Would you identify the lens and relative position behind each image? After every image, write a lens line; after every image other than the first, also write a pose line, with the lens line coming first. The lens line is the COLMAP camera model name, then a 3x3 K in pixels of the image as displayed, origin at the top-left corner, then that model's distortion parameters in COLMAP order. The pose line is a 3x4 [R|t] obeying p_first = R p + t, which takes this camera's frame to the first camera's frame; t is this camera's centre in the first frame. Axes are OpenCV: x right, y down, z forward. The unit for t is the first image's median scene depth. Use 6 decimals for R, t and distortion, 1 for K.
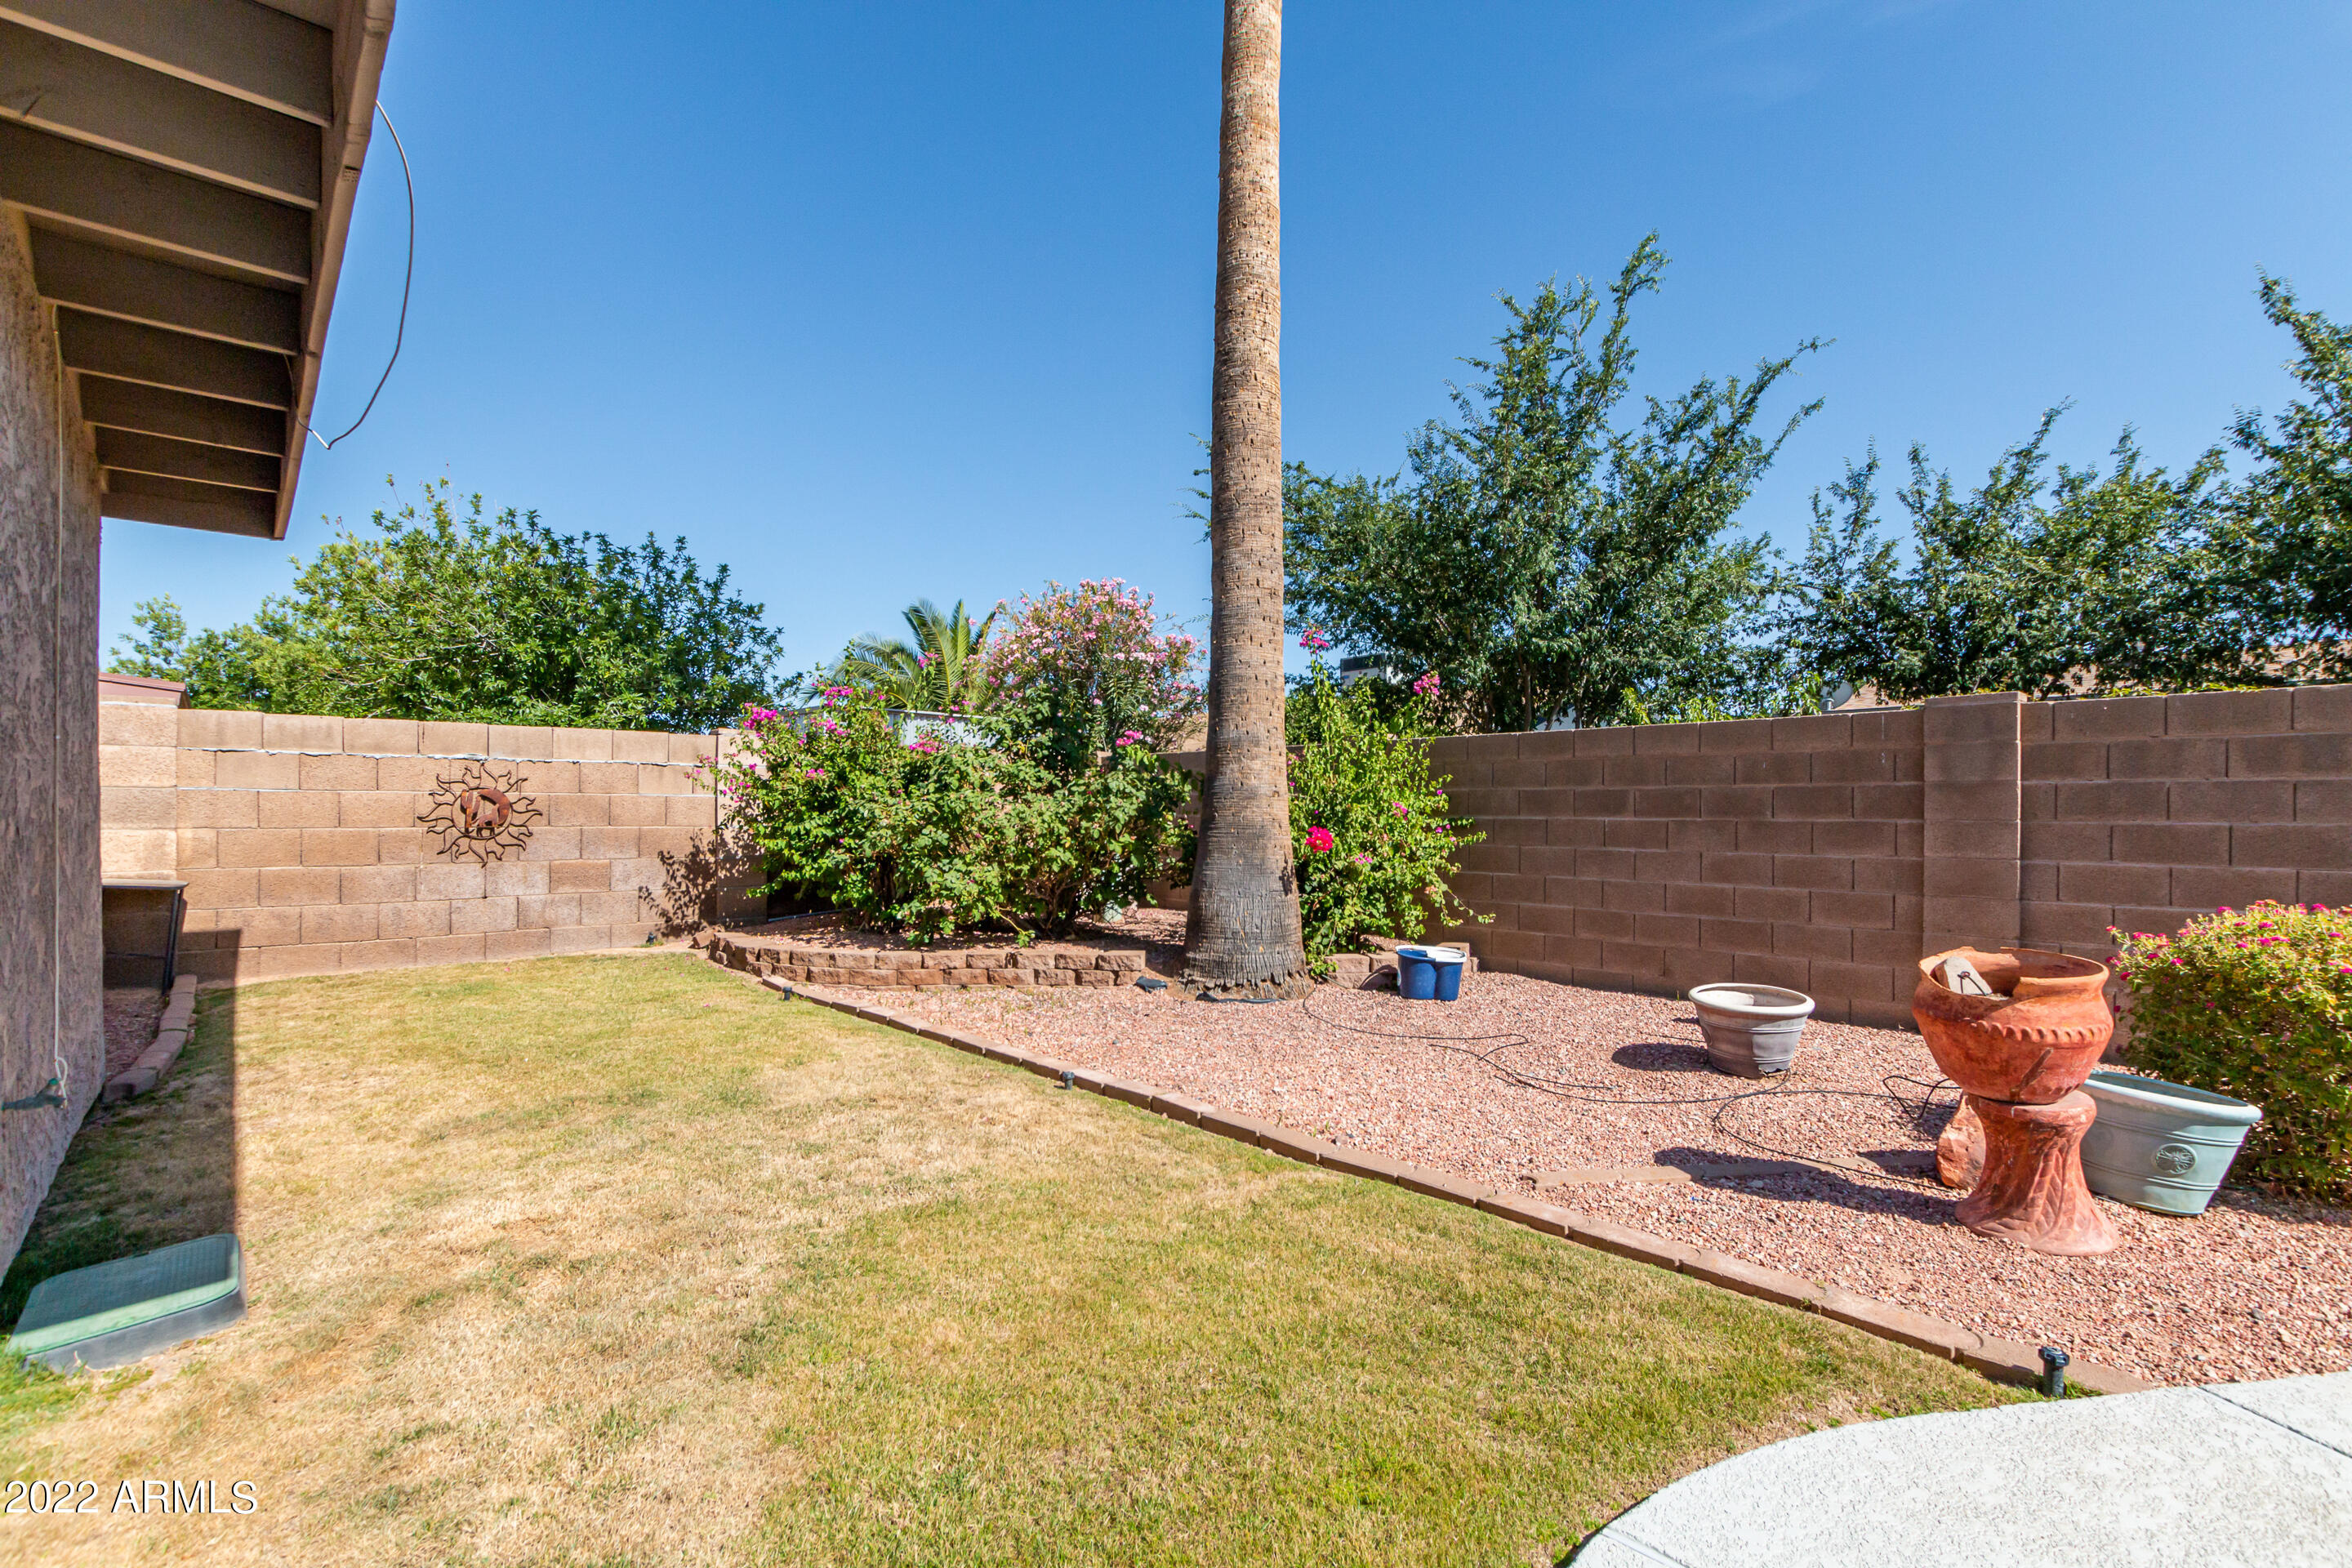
lens RADIAL K [[1073.0, 0, 1216.8], [0, 1073.0, 808.7], [0, 0, 1]] dist [0.007437, -0.002480]
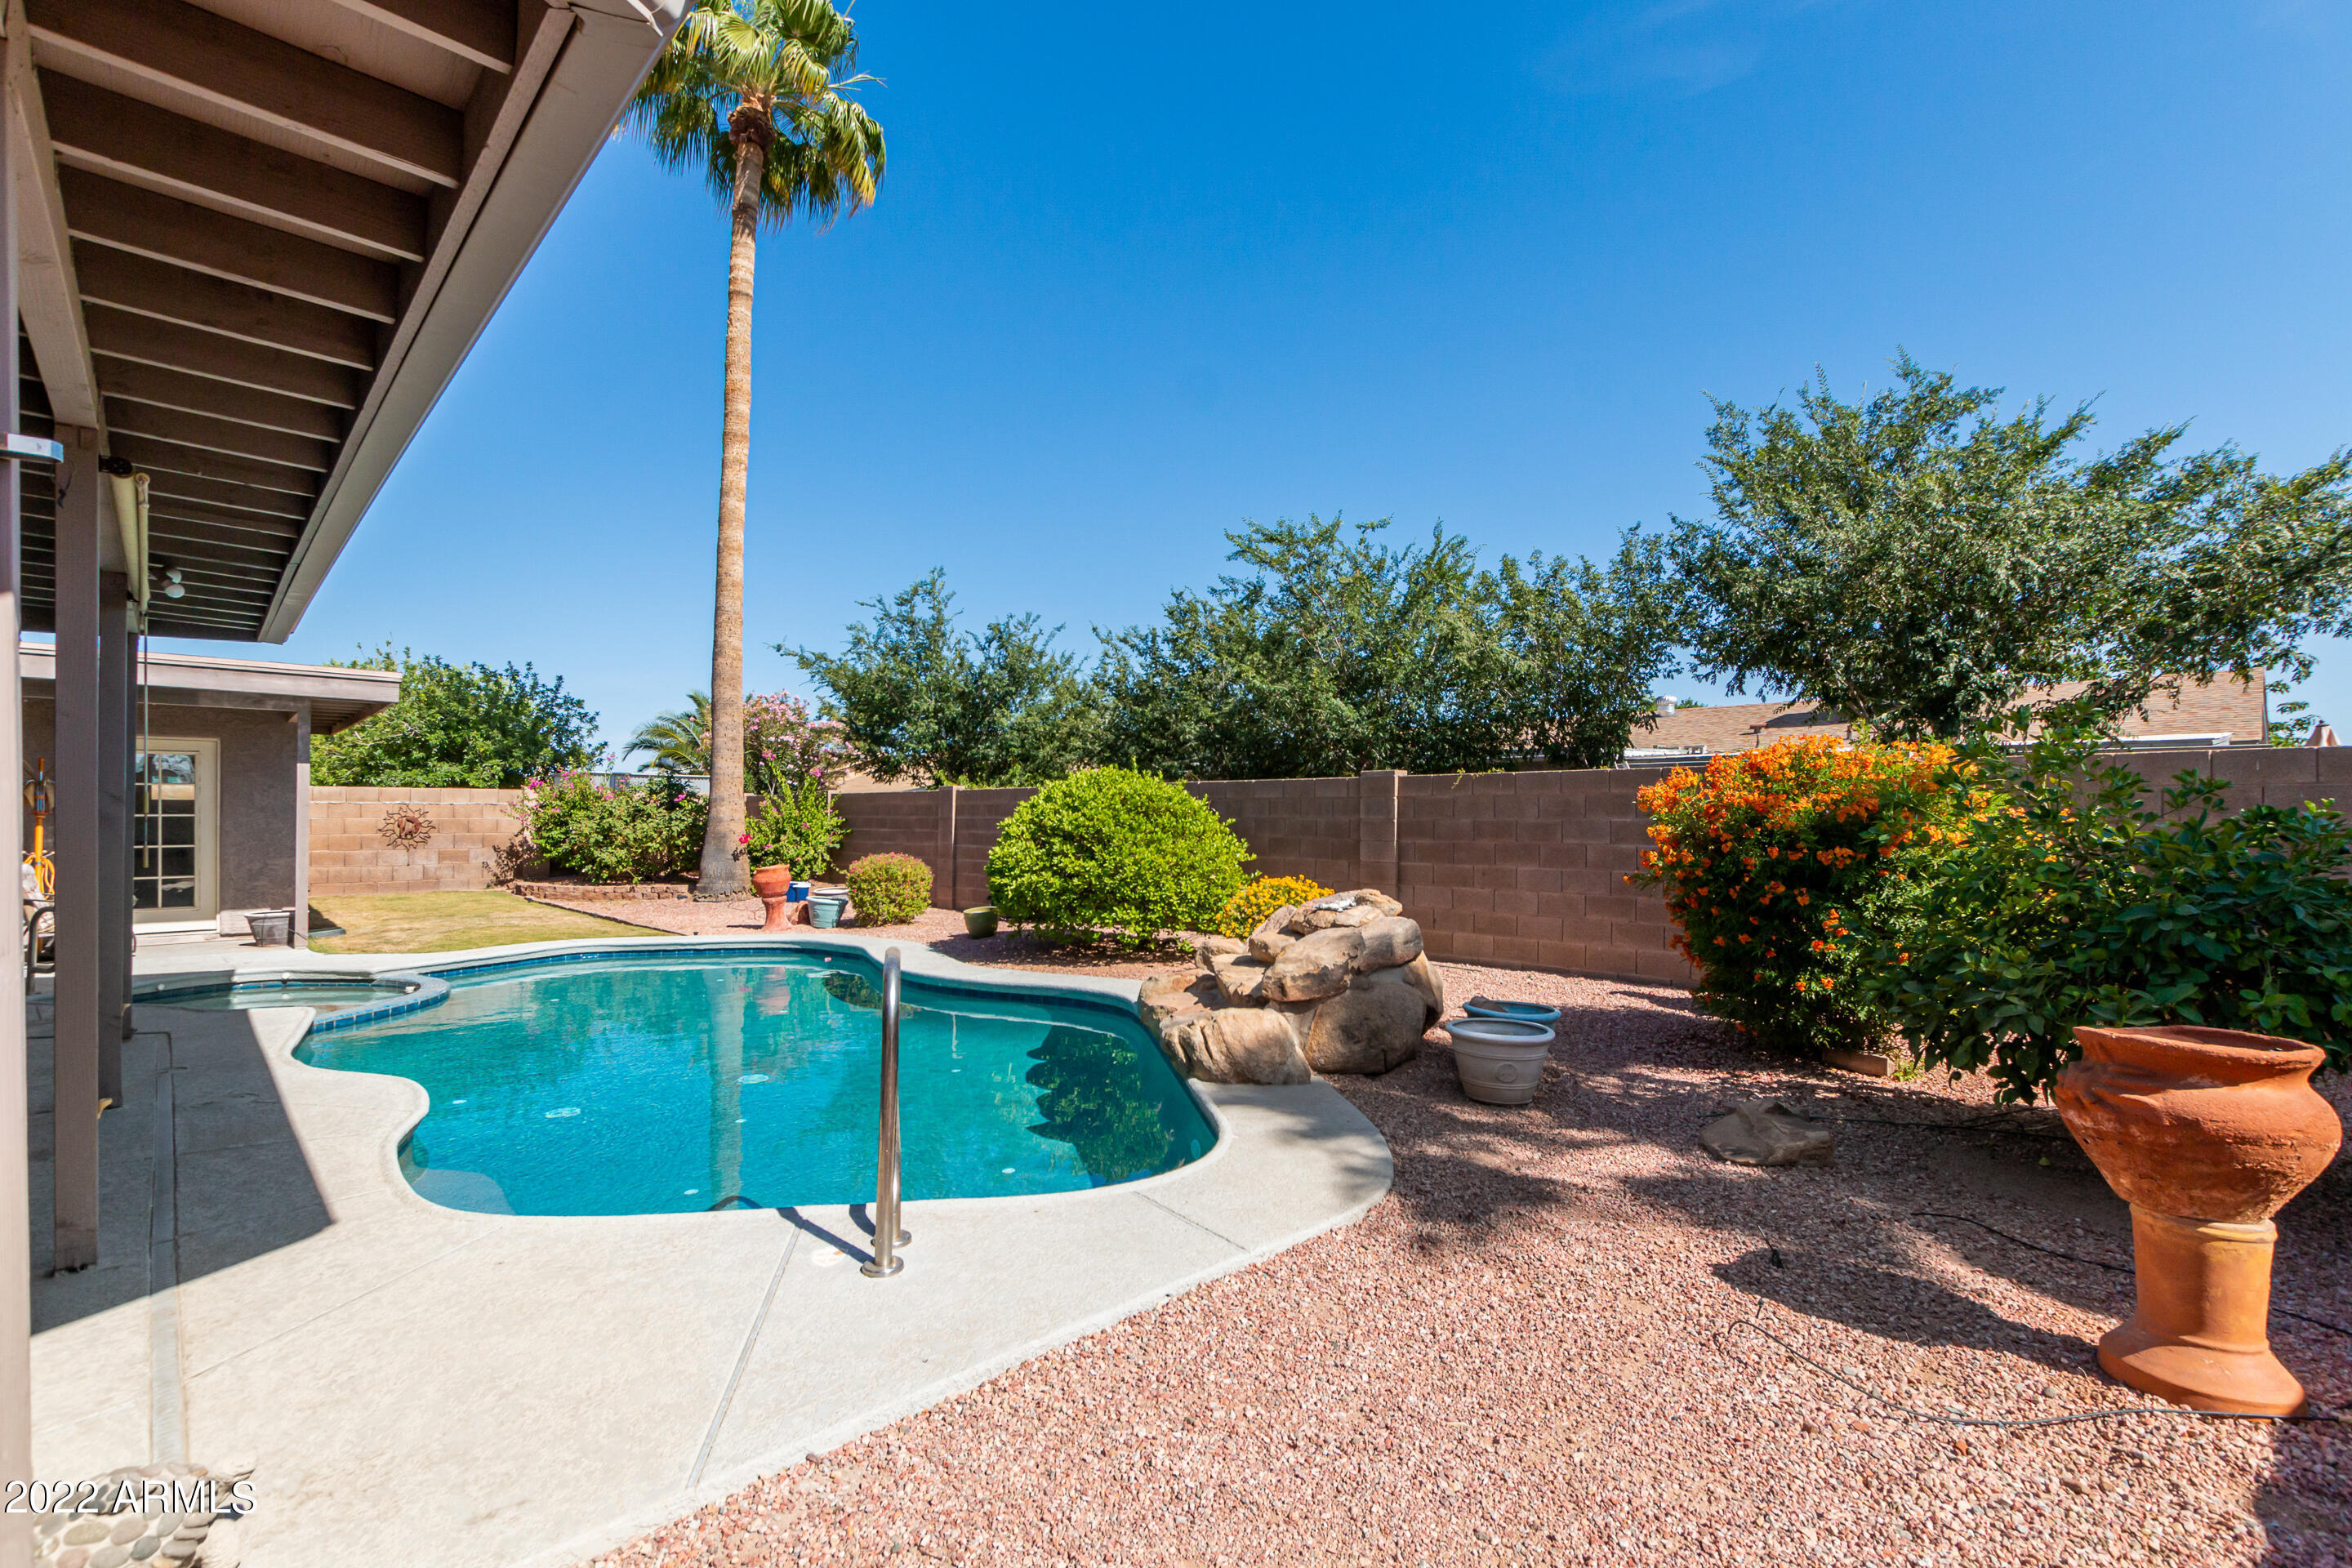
lens RADIAL K [[1073.0, 0, 1196.9], [0, 1073.0, 819.2], [0, 0, 1]] dist [0.007437, -0.002480]
pose [[0.999793, 0.000625, 0.020361, 0.876263], [-0.000712, 0.999991, 0.004269, -0.022641], [-0.020358, -0.004282, 0.999784, -1.219331]]
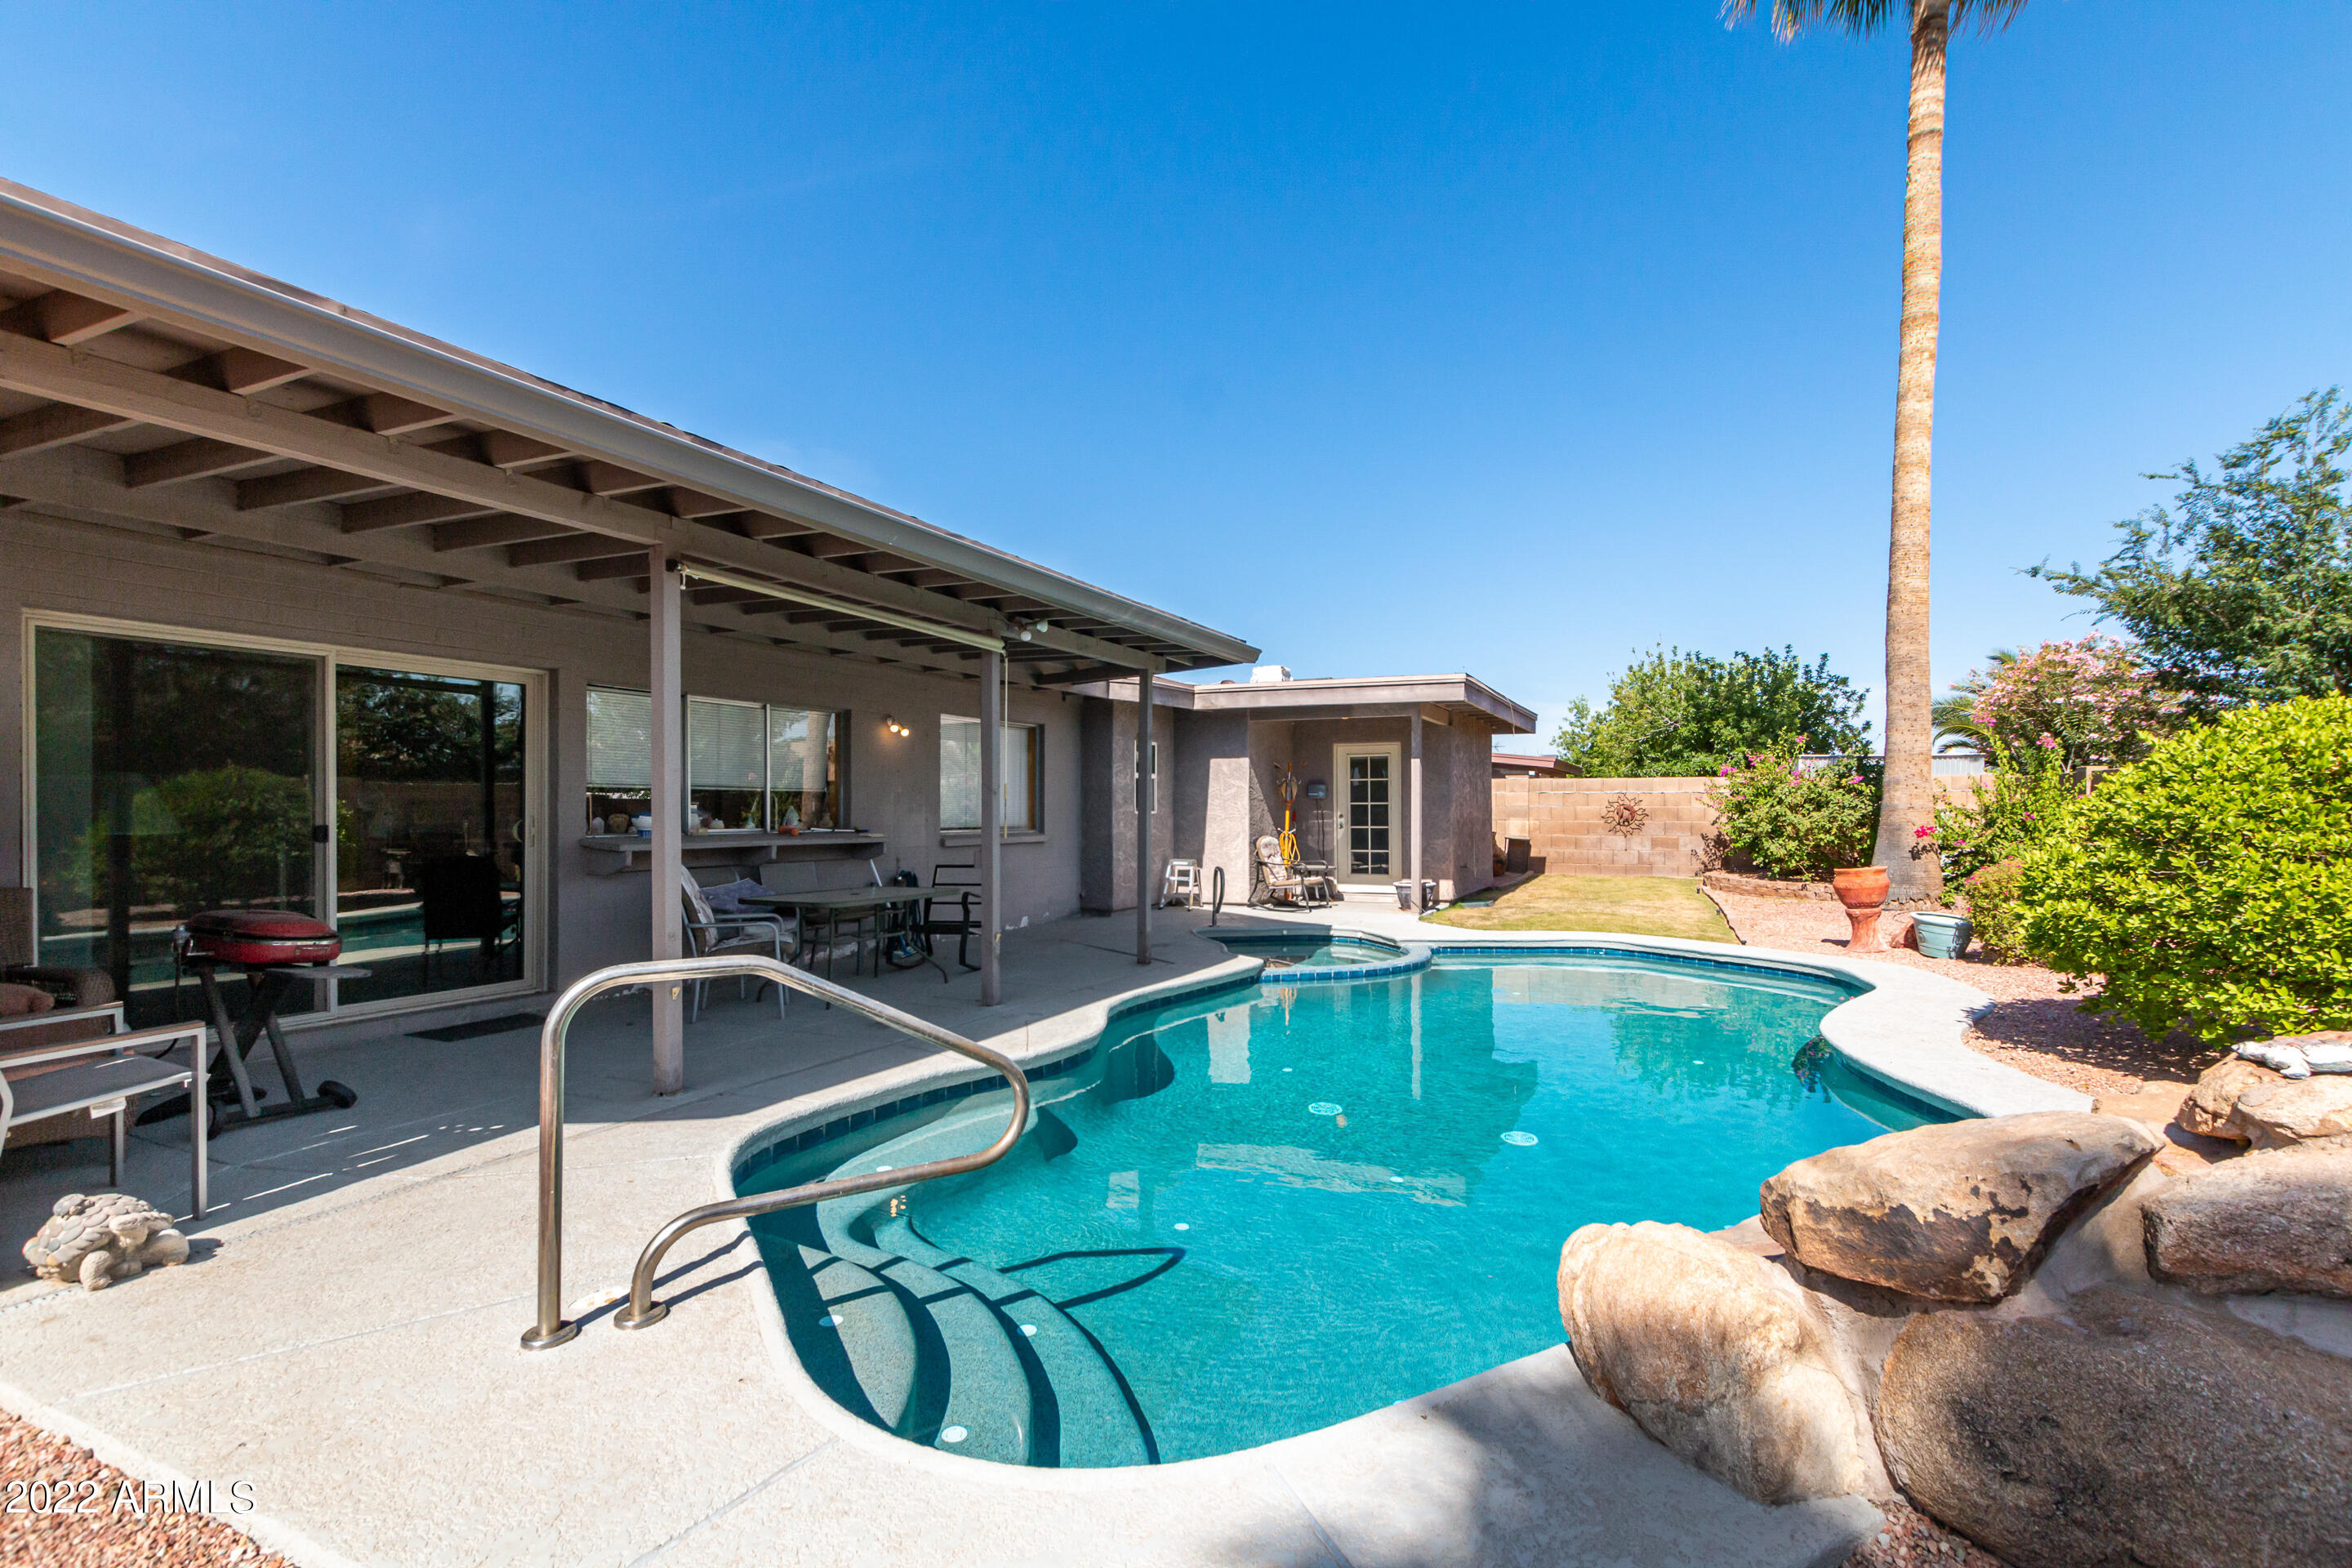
lens RADIAL K [[1073.0, 0, 1168.9], [0, 1073.0, 810.6], [0, 0, 1]] dist [0.007437, -0.002480]
pose [[0.369245, 0.002705, -0.929328, 1.123960], [0.002306, 0.999990, 0.003827, -0.016517], [0.929329, -0.003556, 0.369235, -0.798184]]
